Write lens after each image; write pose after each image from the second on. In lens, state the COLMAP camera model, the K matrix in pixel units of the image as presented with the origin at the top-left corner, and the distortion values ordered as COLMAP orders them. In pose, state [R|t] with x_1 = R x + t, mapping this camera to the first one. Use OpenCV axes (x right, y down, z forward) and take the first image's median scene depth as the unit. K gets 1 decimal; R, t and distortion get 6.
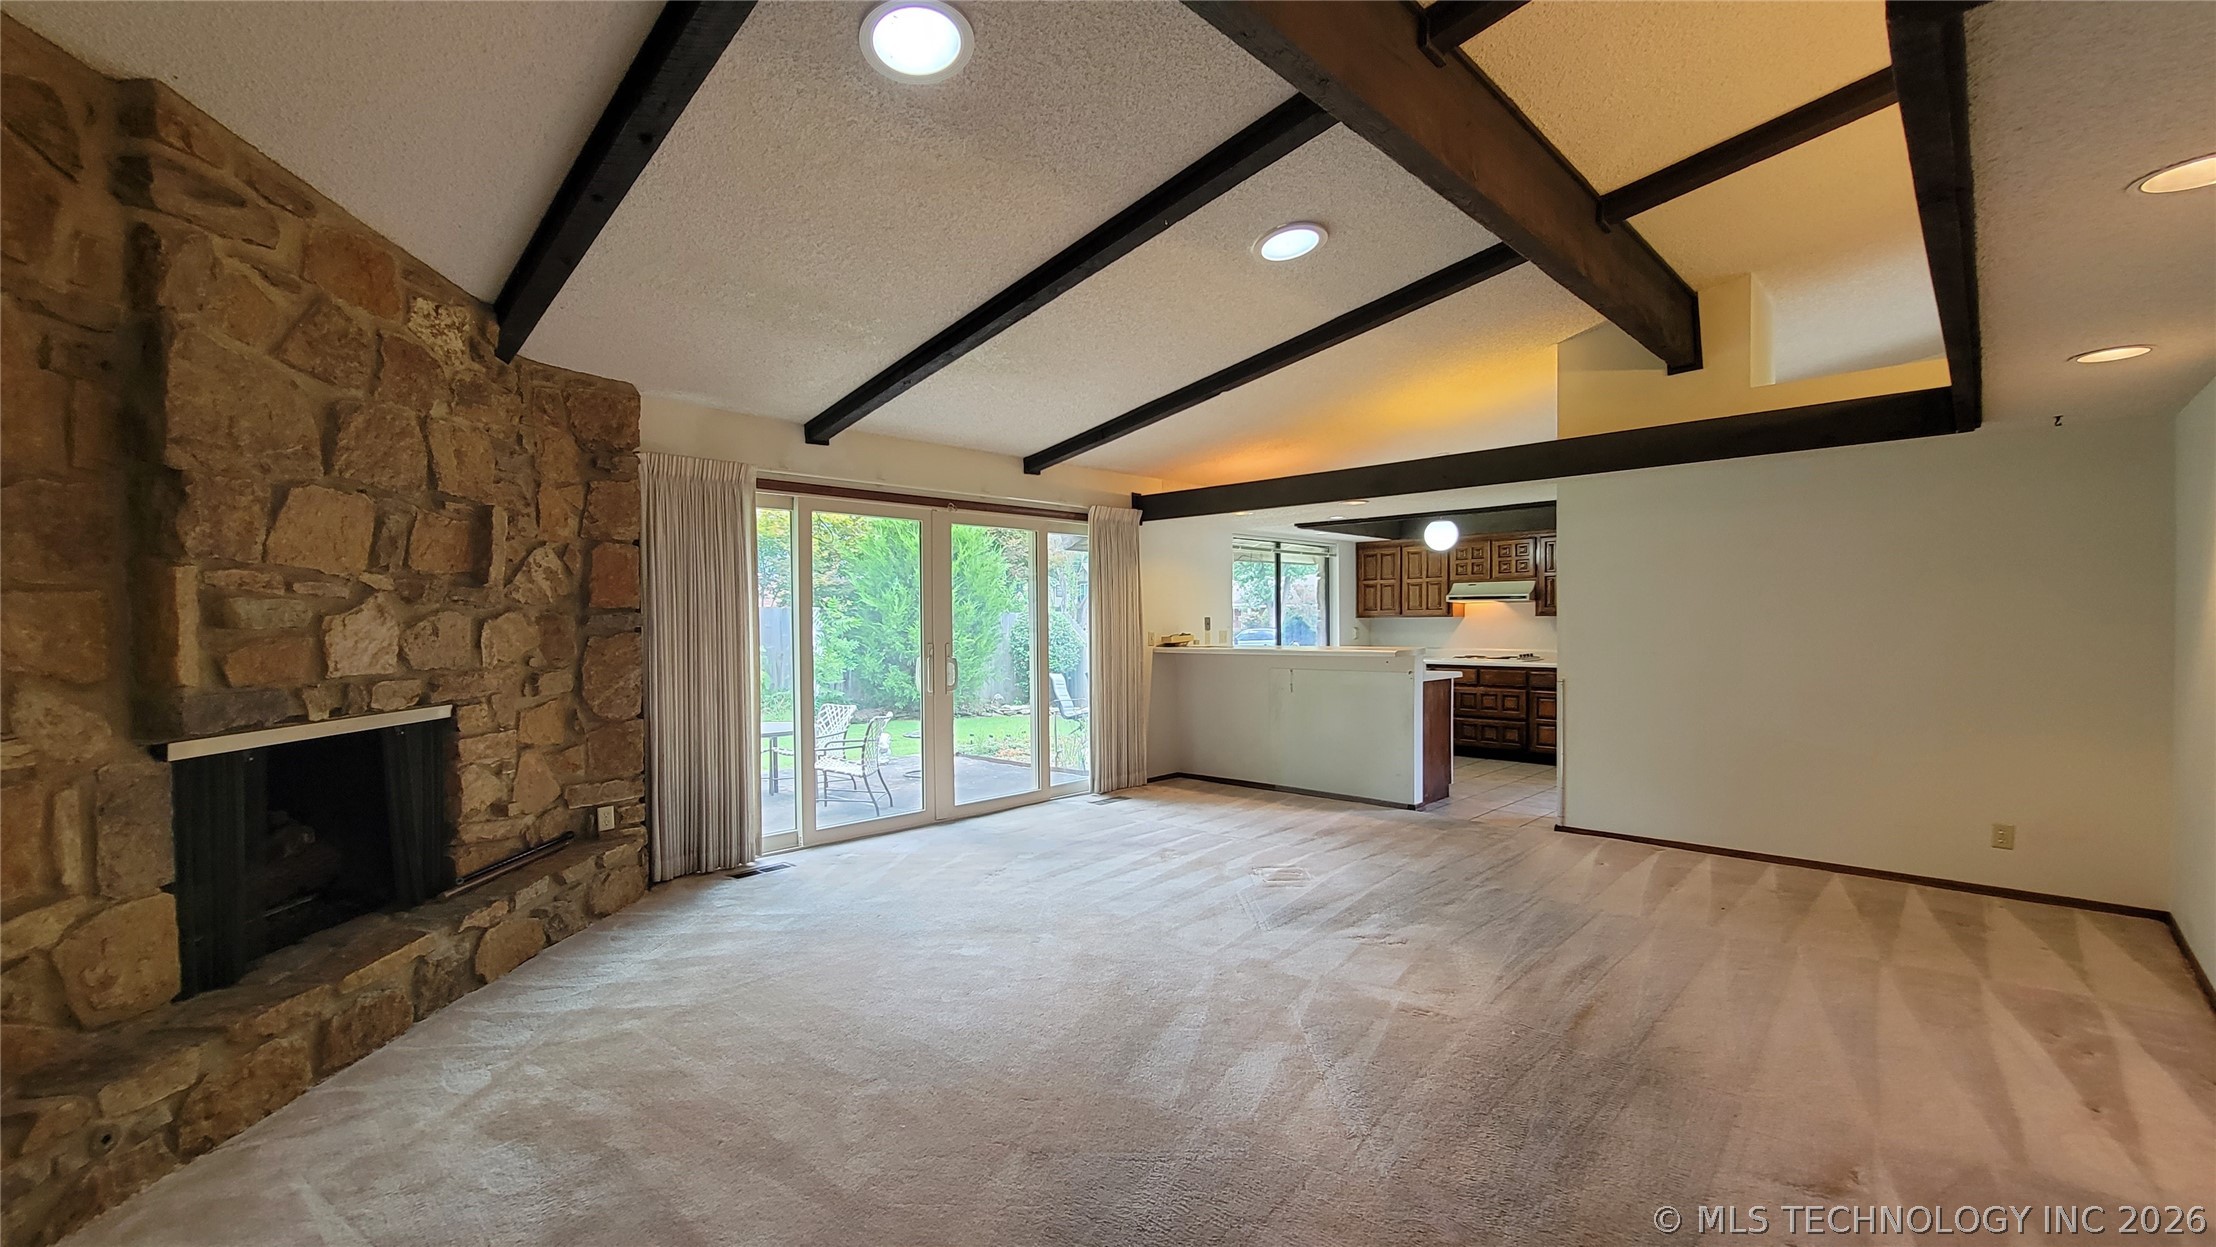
lens RADIAL K [[907.8, 0, 1097.9], [0, 907.8, 641.7], [0, 0, 1]] dist [-0.005082, 0.001047]
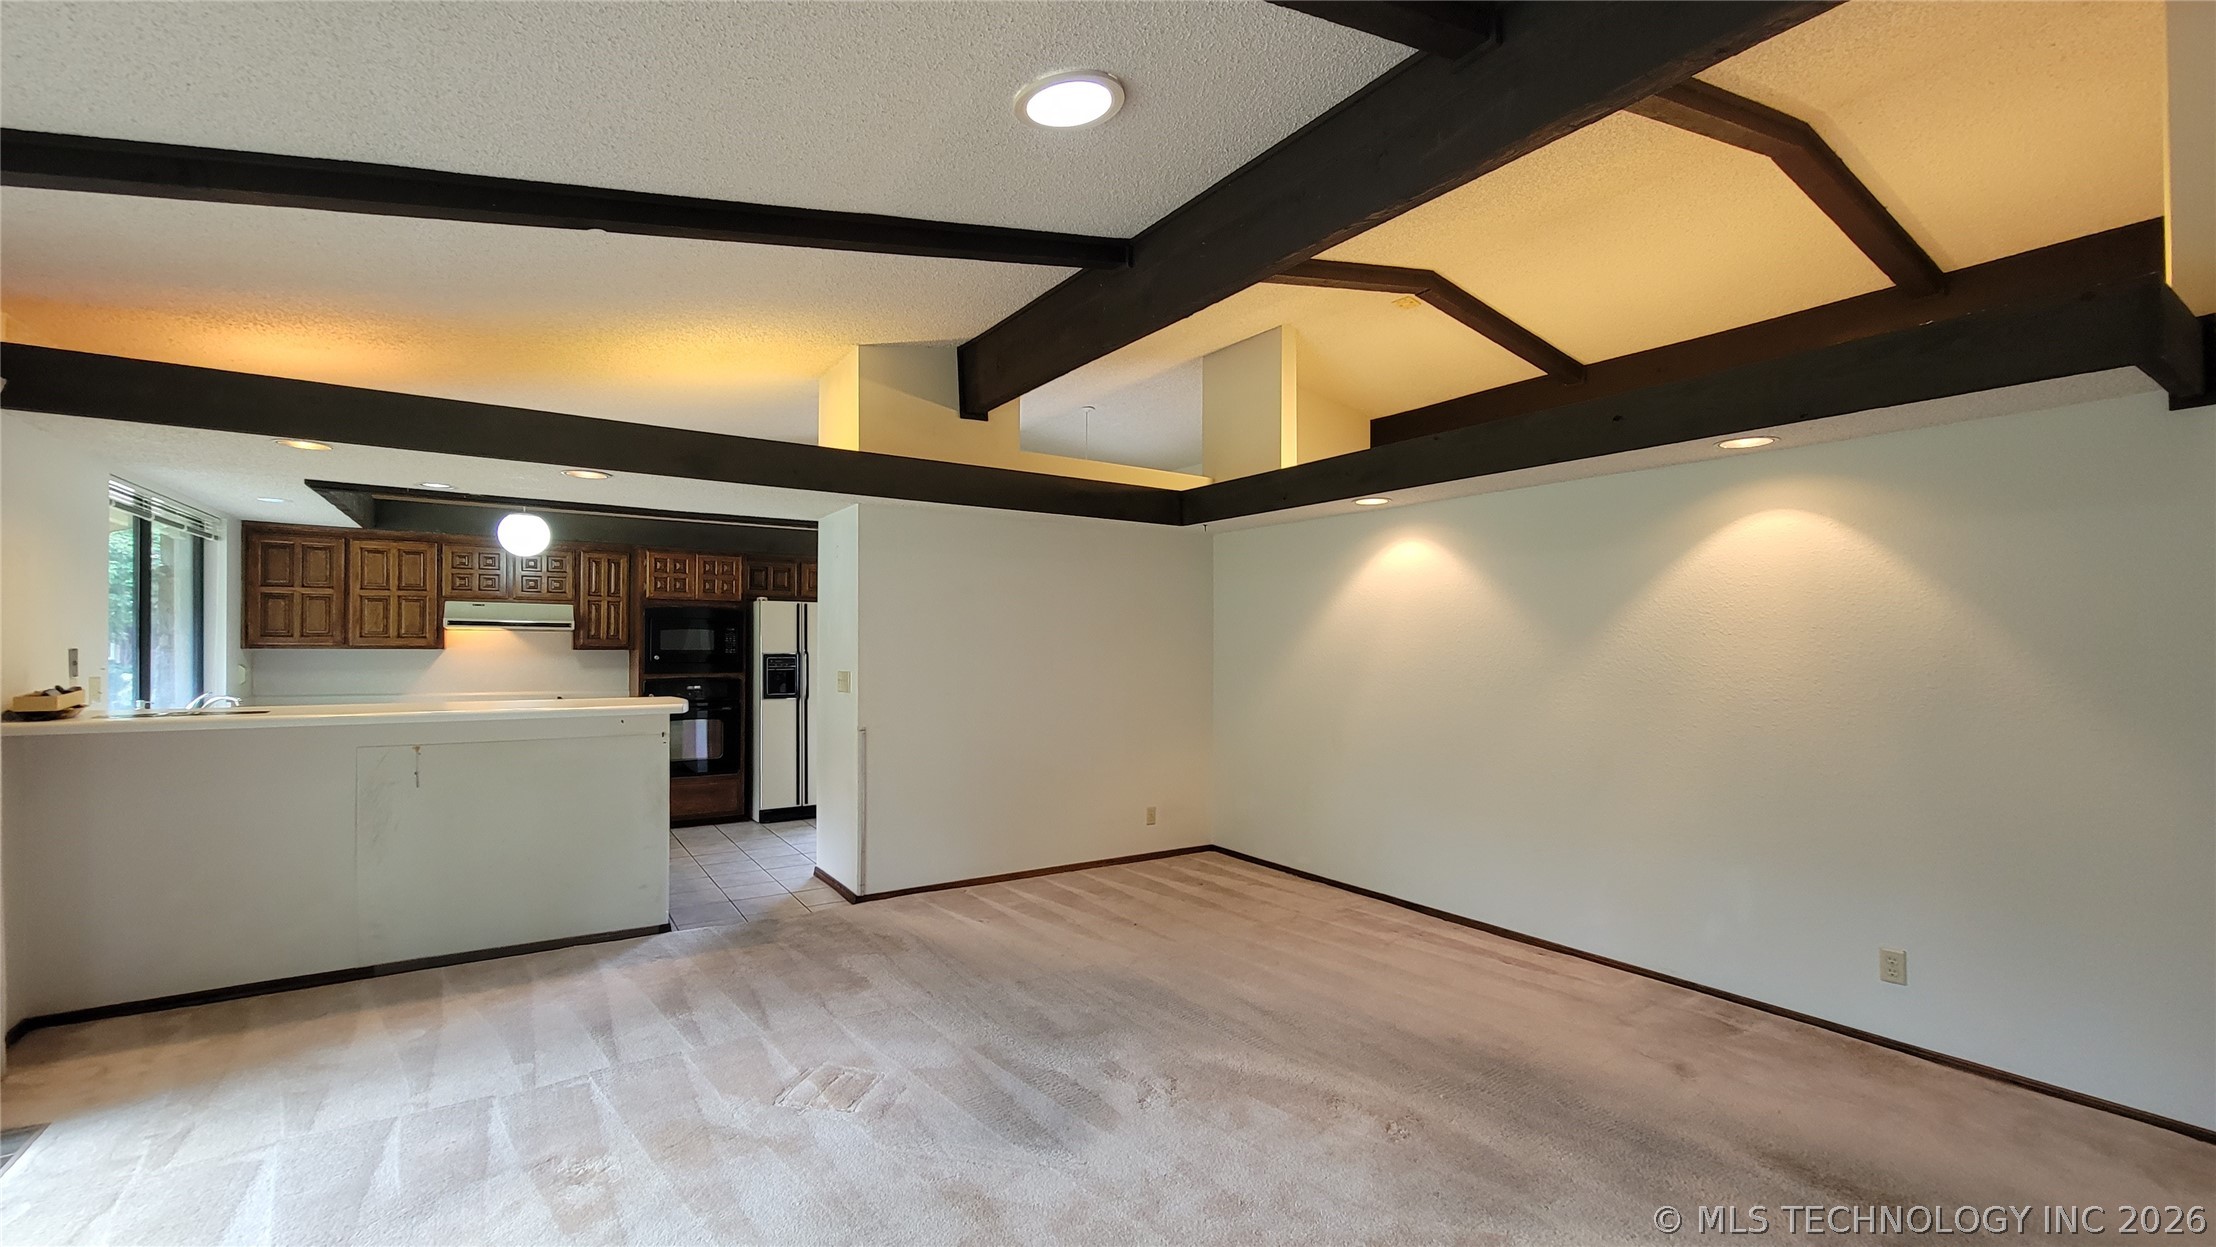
lens RADIAL K [[907.8, 0, 1111.7], [0, 907.8, 638.3], [0, 0, 1]] dist [-0.005082, 0.001047]
pose [[0.215879, 0.019718, 0.976221, -0.312483], [0.014116, 0.999629, -0.023312, -0.021520], [-0.976318, 0.018813, 0.215520, 0.613900]]
